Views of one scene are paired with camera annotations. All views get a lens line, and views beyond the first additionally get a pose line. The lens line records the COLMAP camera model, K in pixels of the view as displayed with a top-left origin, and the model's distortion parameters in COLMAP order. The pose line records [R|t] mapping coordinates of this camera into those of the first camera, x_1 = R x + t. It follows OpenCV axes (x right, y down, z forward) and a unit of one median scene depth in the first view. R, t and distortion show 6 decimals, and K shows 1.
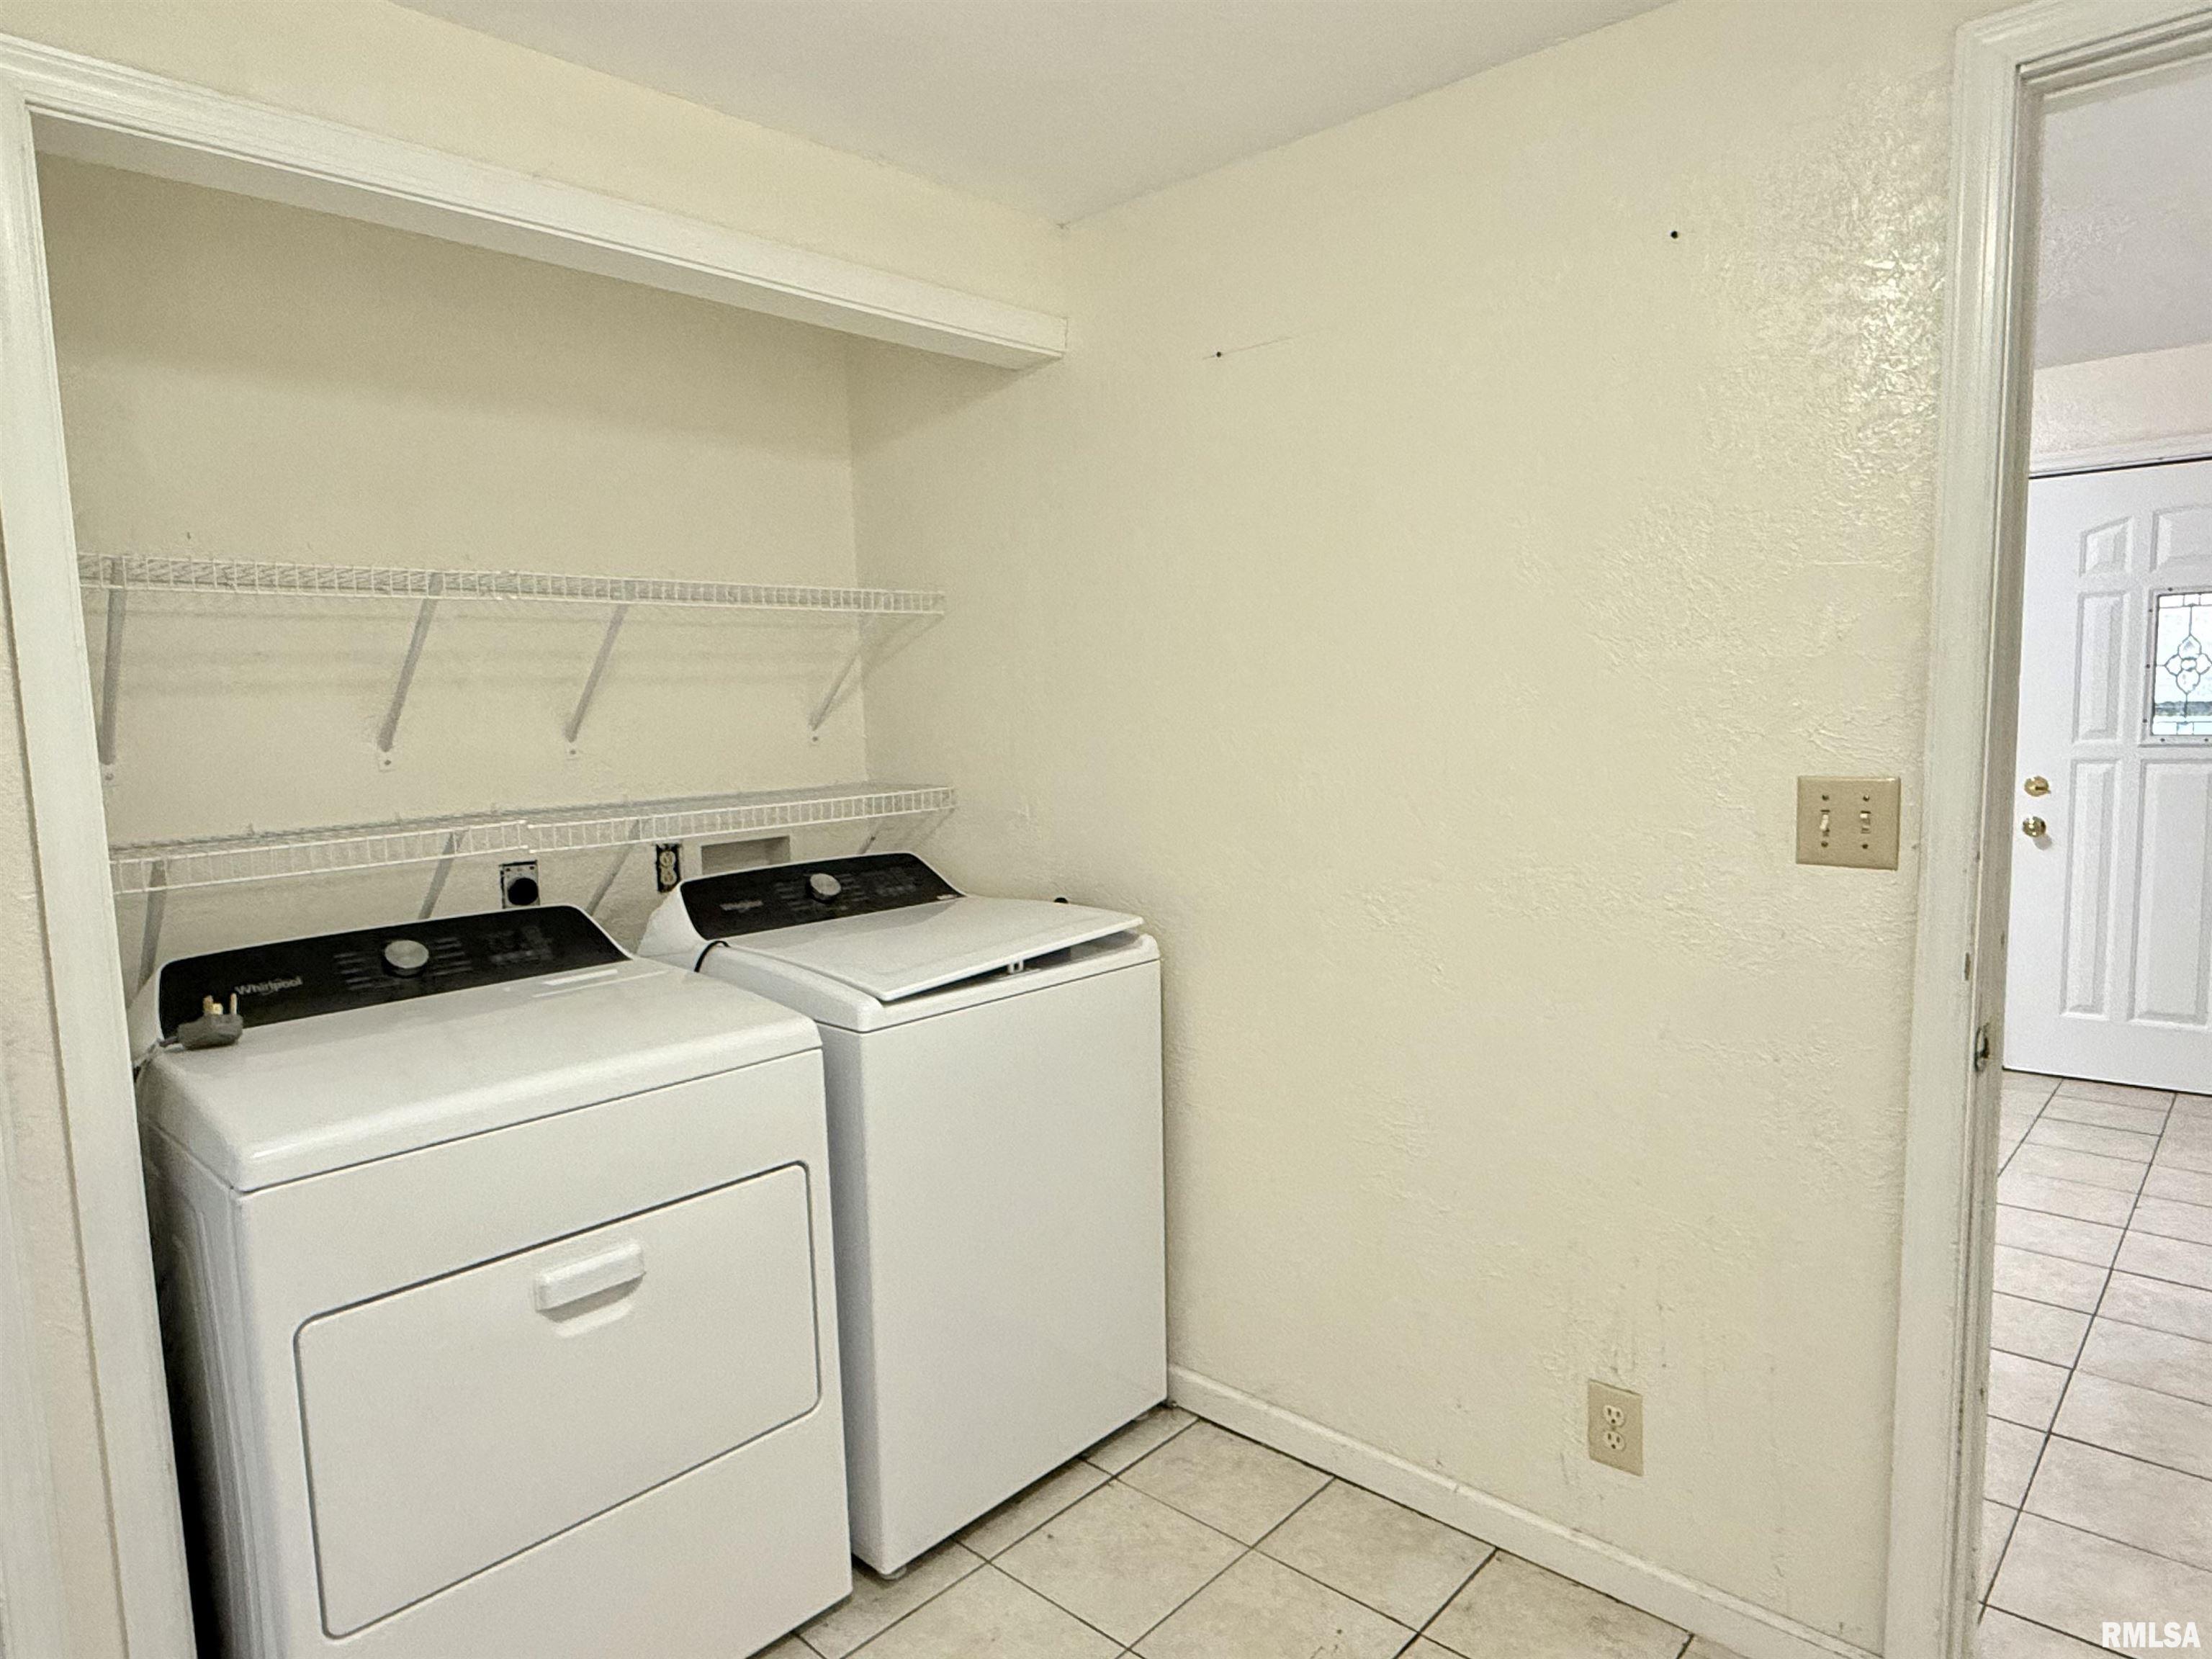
lens RADIAL K [[1307.3, 0, 1103.4], [0, 1307.3, 834.7], [0, 0, 1]] dist [0.000627, 0.000171]
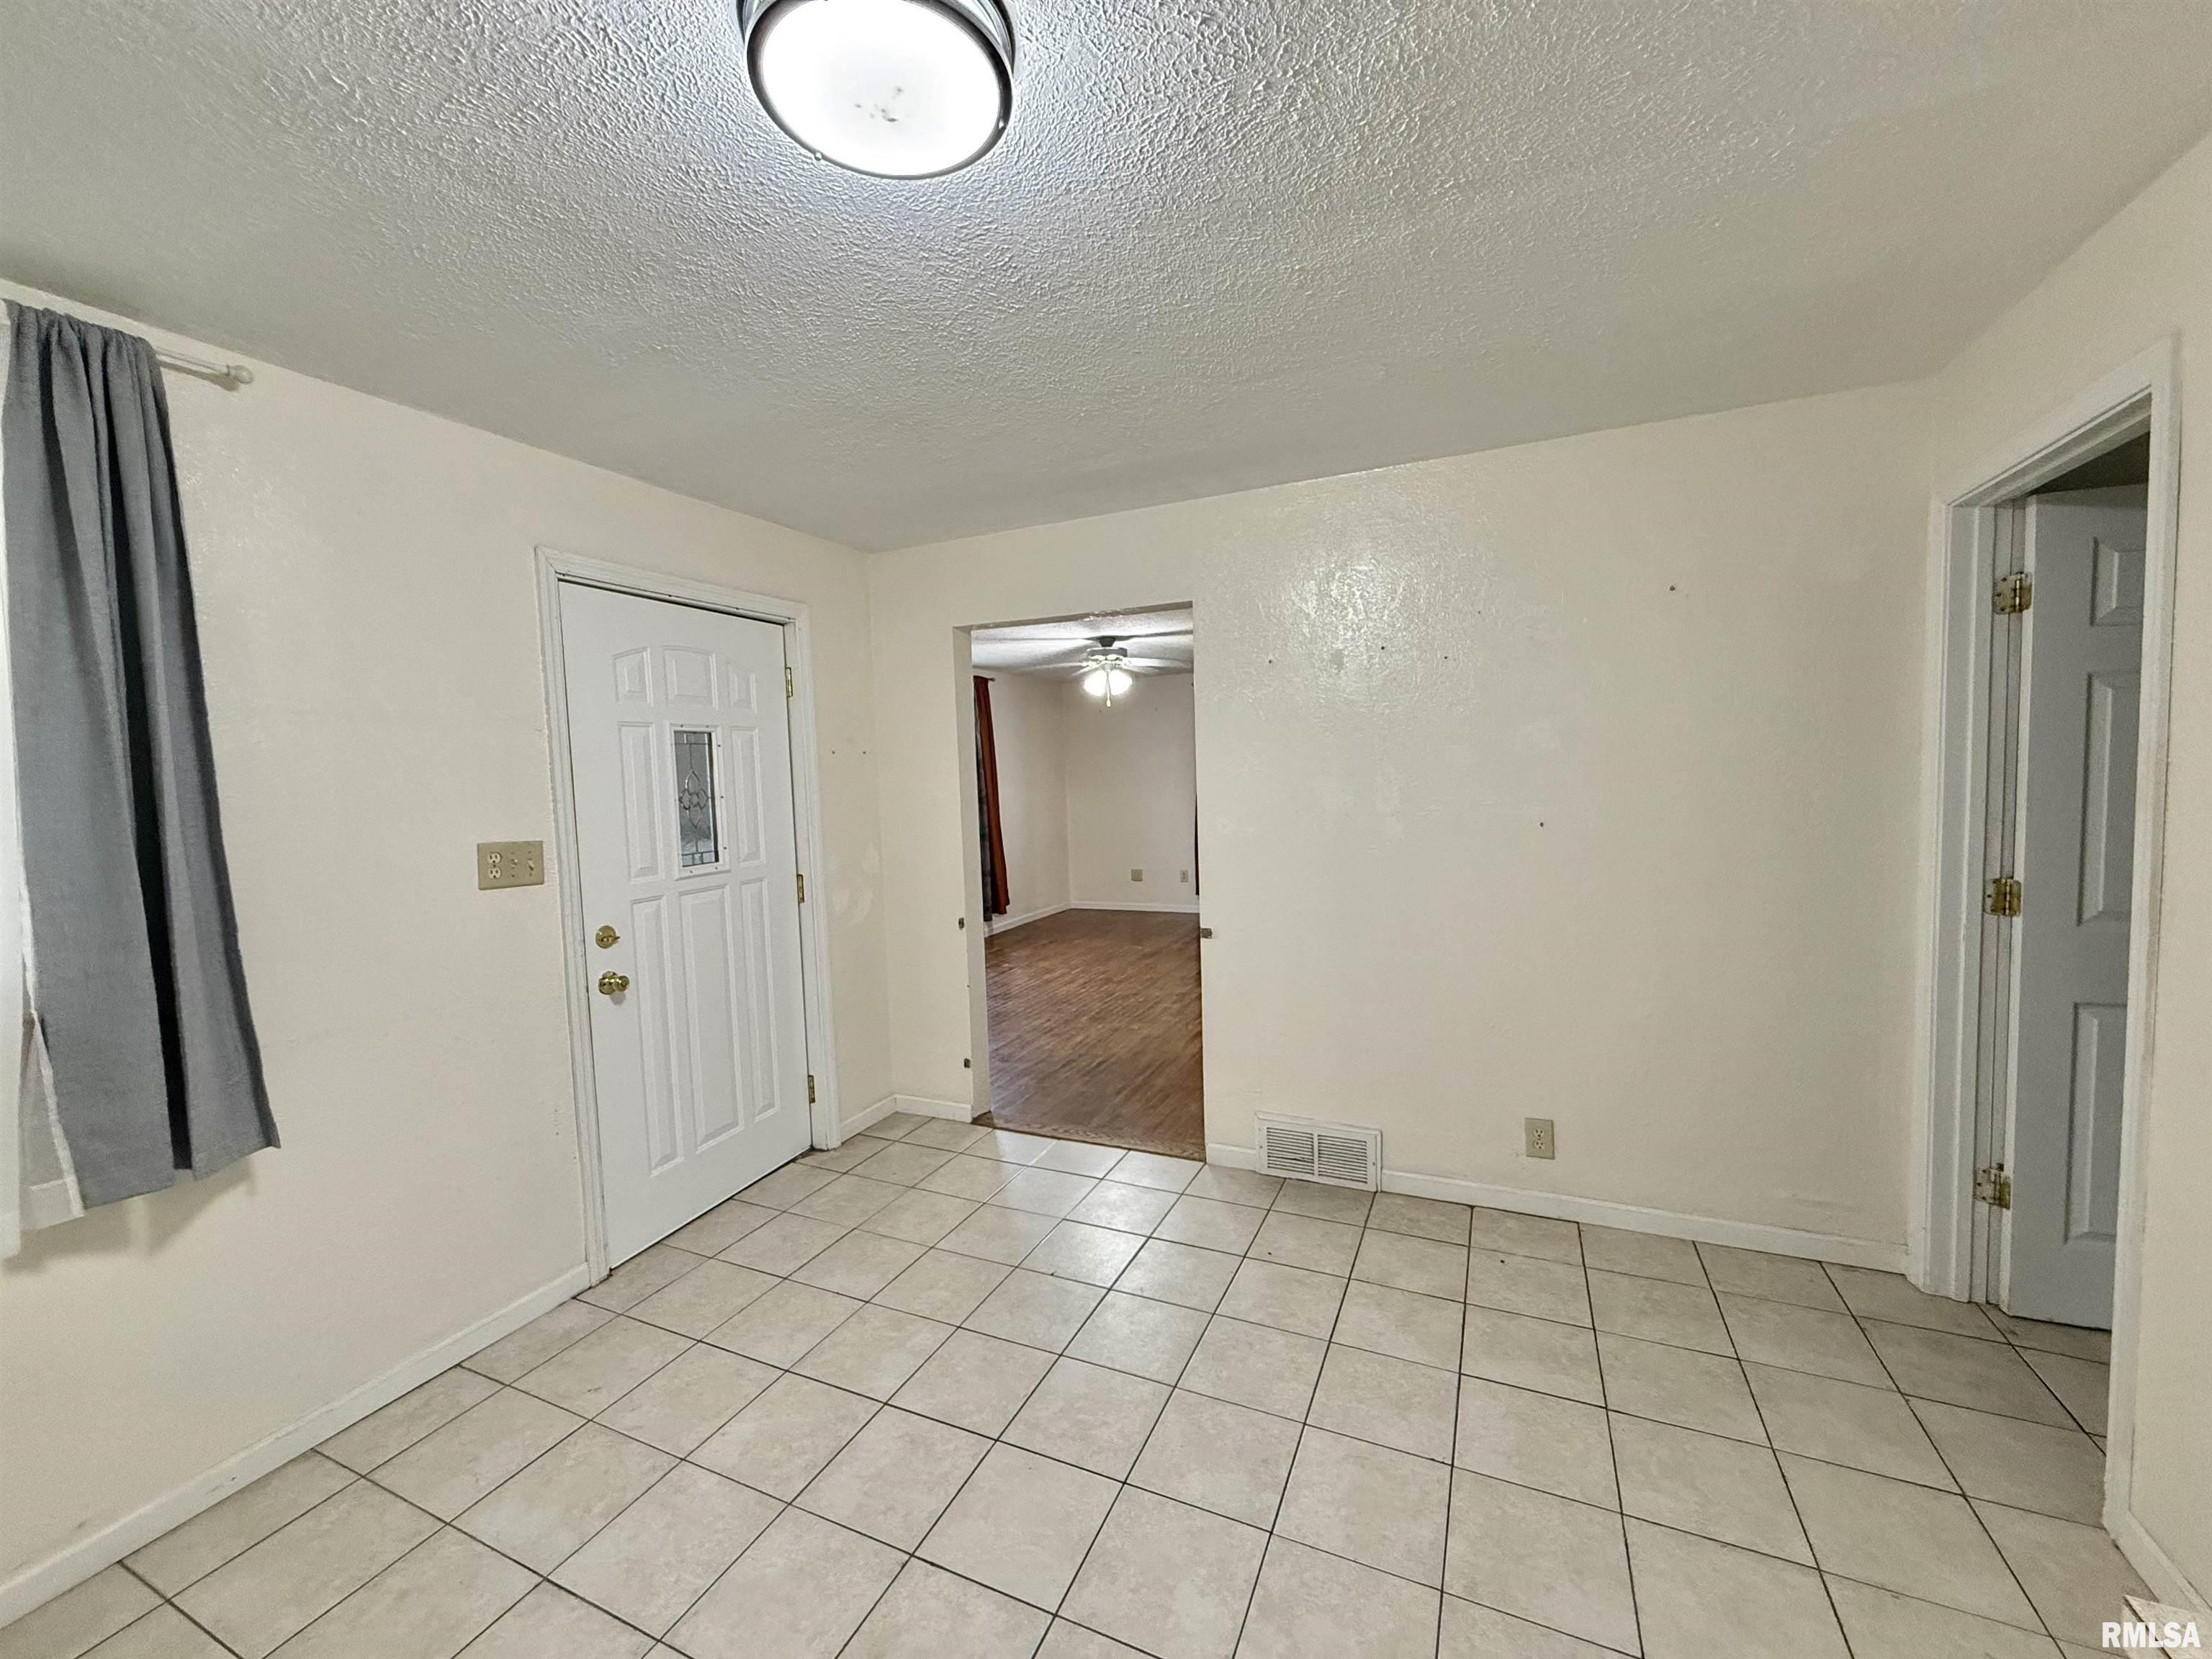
lens RADIAL K [[884.1, 0, 1097.9], [0, 884.1, 831.8], [0, 0, 1]] dist [0.002732, -0.000687]
pose [[-0.302794, -0.023917, 0.952756, 0.053988], [0.138552, 0.987960, 0.068833, -0.104442], [-0.942931, 0.152849, -0.295835, 0.880221]]
